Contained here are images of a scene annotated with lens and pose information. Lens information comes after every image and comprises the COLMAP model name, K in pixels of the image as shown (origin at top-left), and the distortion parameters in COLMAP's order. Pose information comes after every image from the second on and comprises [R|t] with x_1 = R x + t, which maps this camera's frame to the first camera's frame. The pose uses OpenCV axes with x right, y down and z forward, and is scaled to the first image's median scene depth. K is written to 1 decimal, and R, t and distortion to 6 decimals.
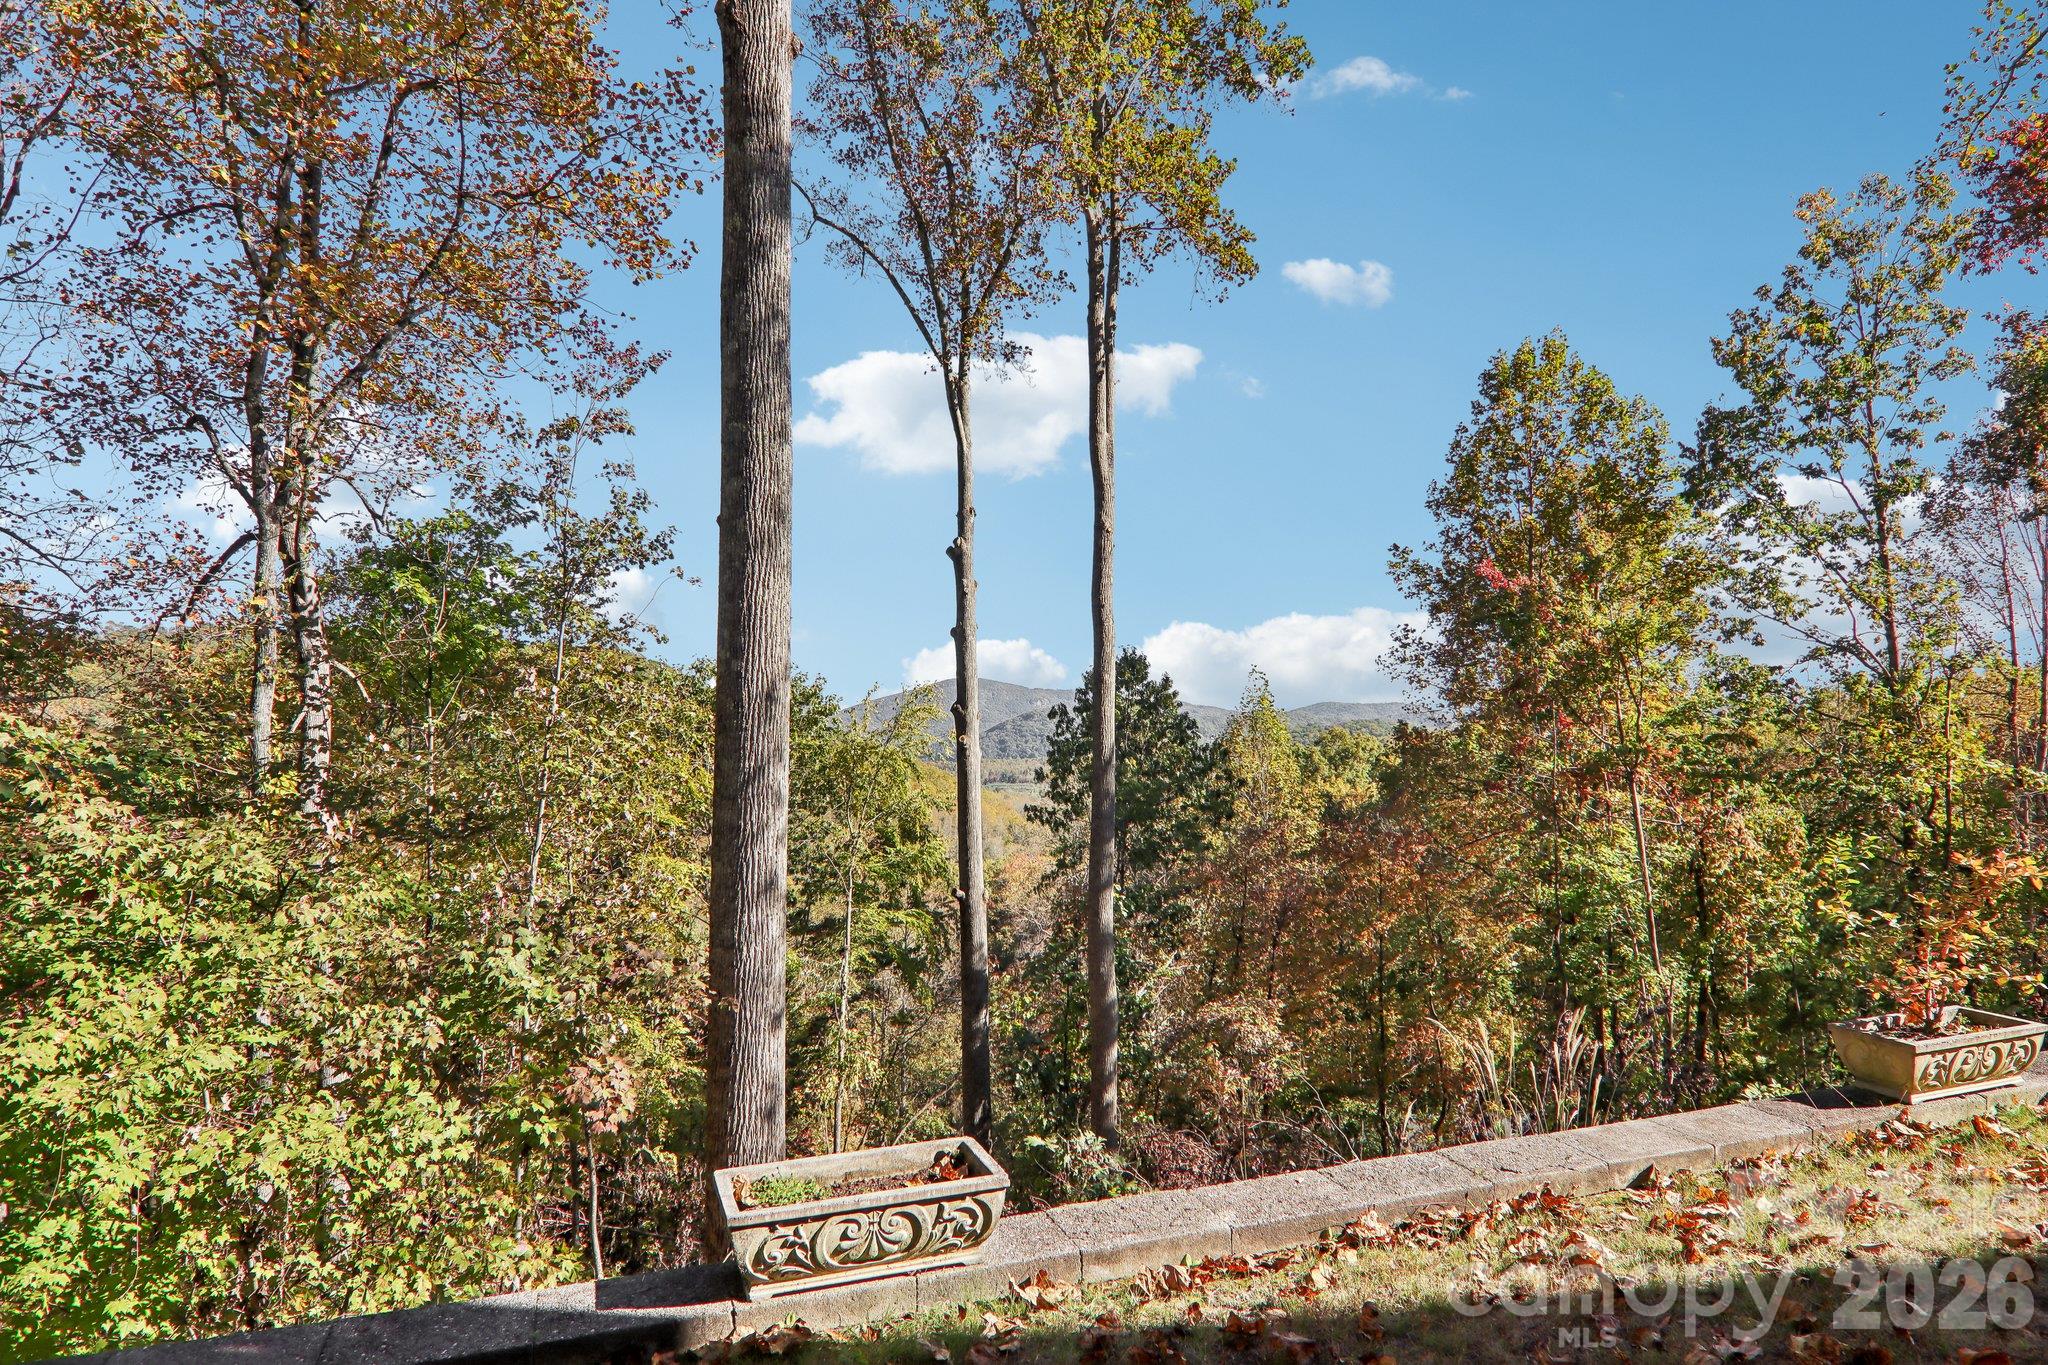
lens RADIAL K [[1215.4, 0, 1022.9], [0, 1215.4, 693.9], [0, 0, 1]] dist [0.006676, -0.019249]
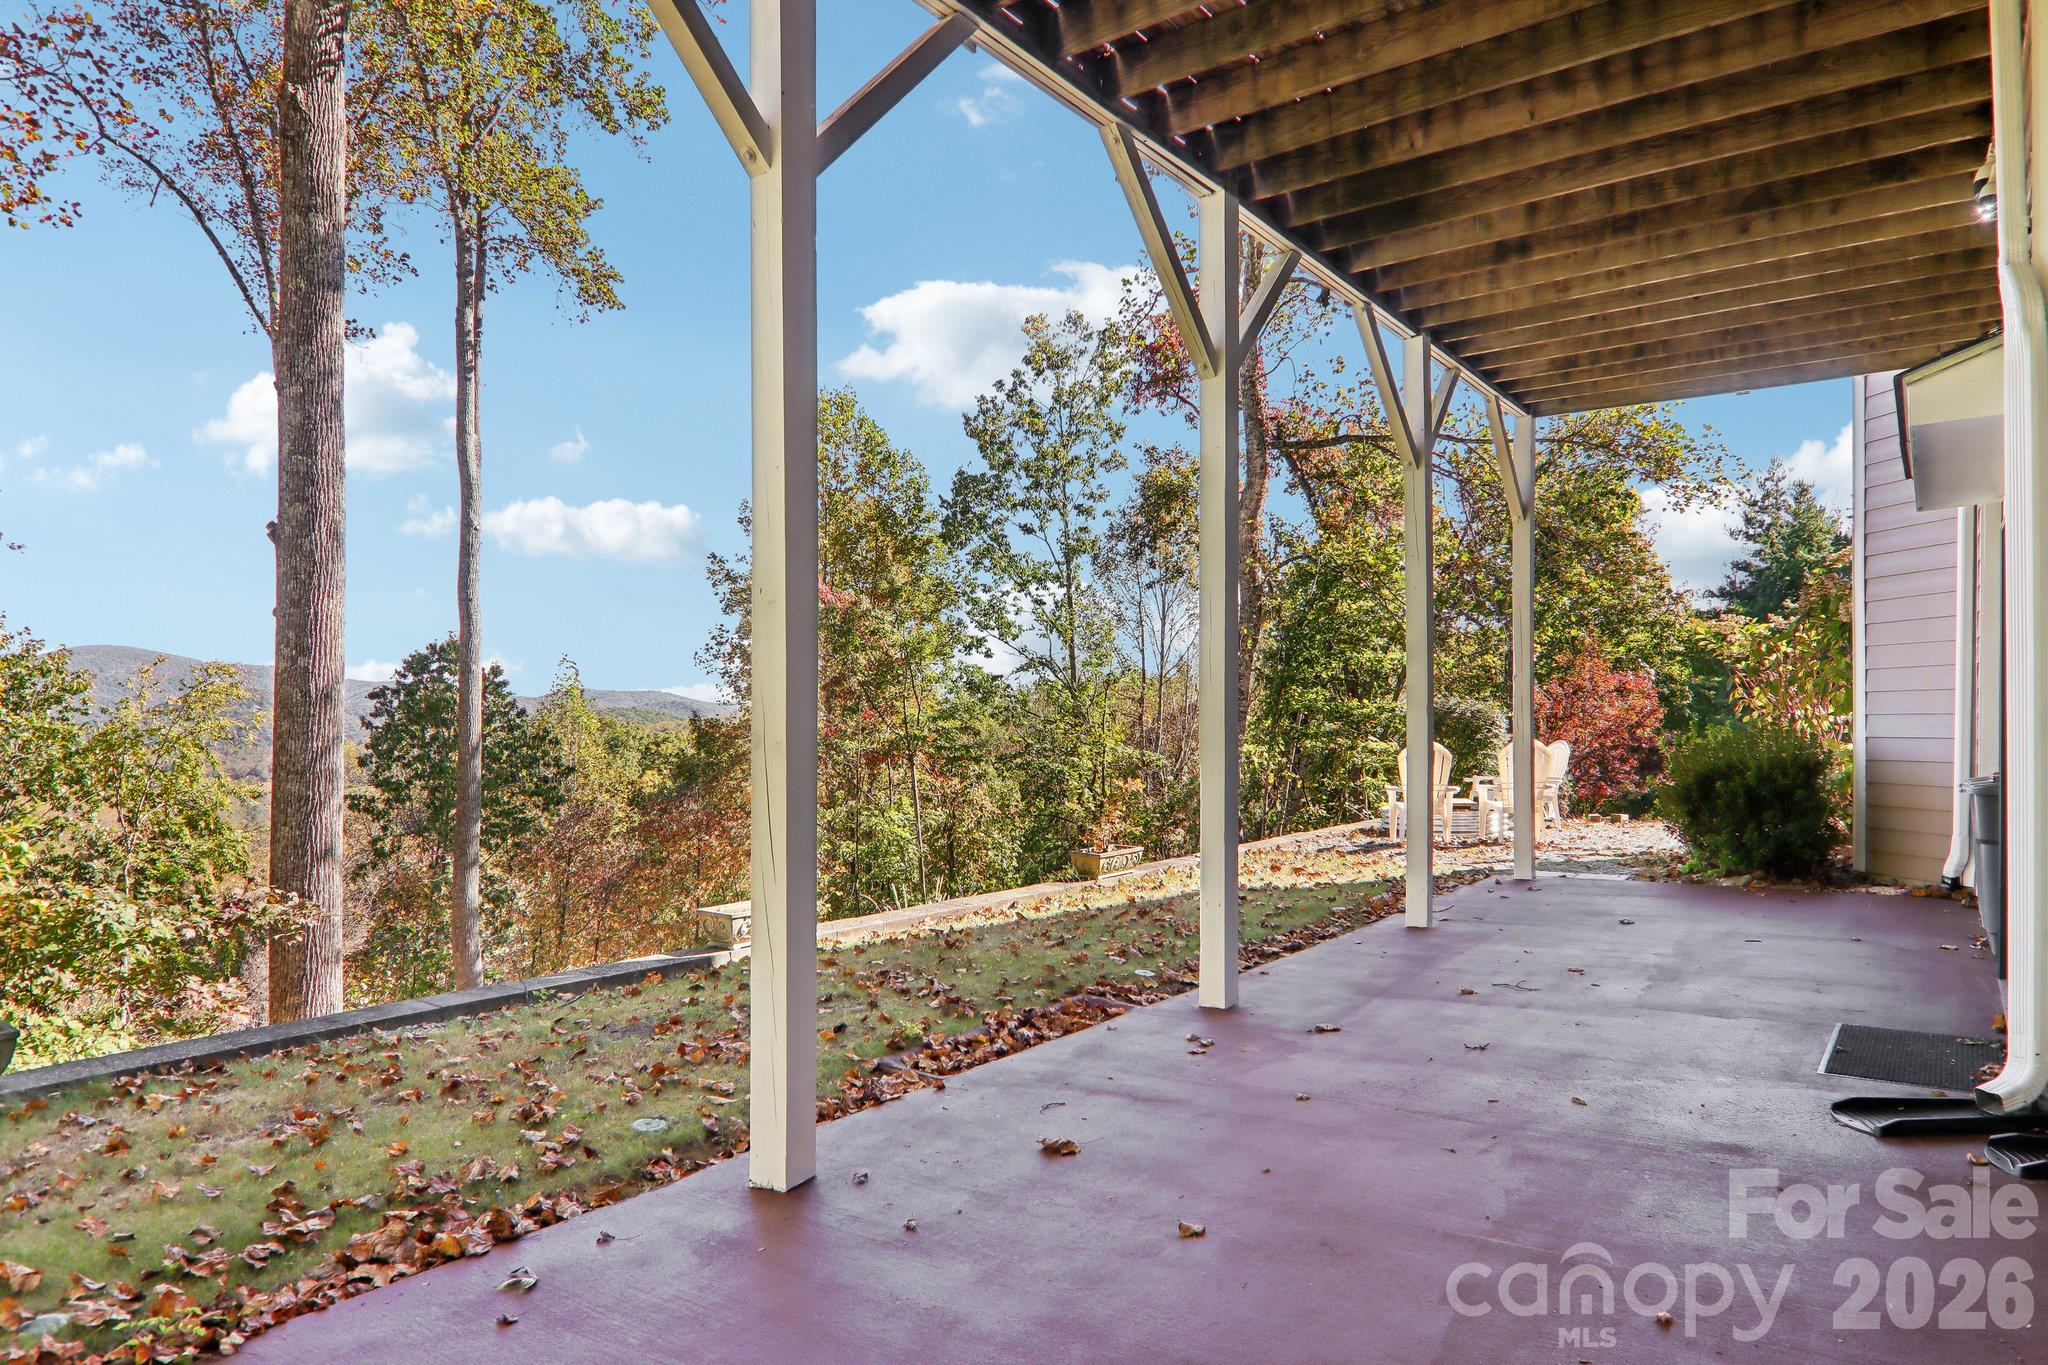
lens RADIAL K [[1215.4, 0, 1022.9], [0, 1215.4, 693.9], [0, 0, 1]] dist [0.006676, -0.019249]
pose [[0.832465, 0.024433, 0.553539, -0.085487], [-0.029691, 0.999559, 0.000533, -0.003775], [-0.553282, -0.016879, 0.832823, -0.107415]]
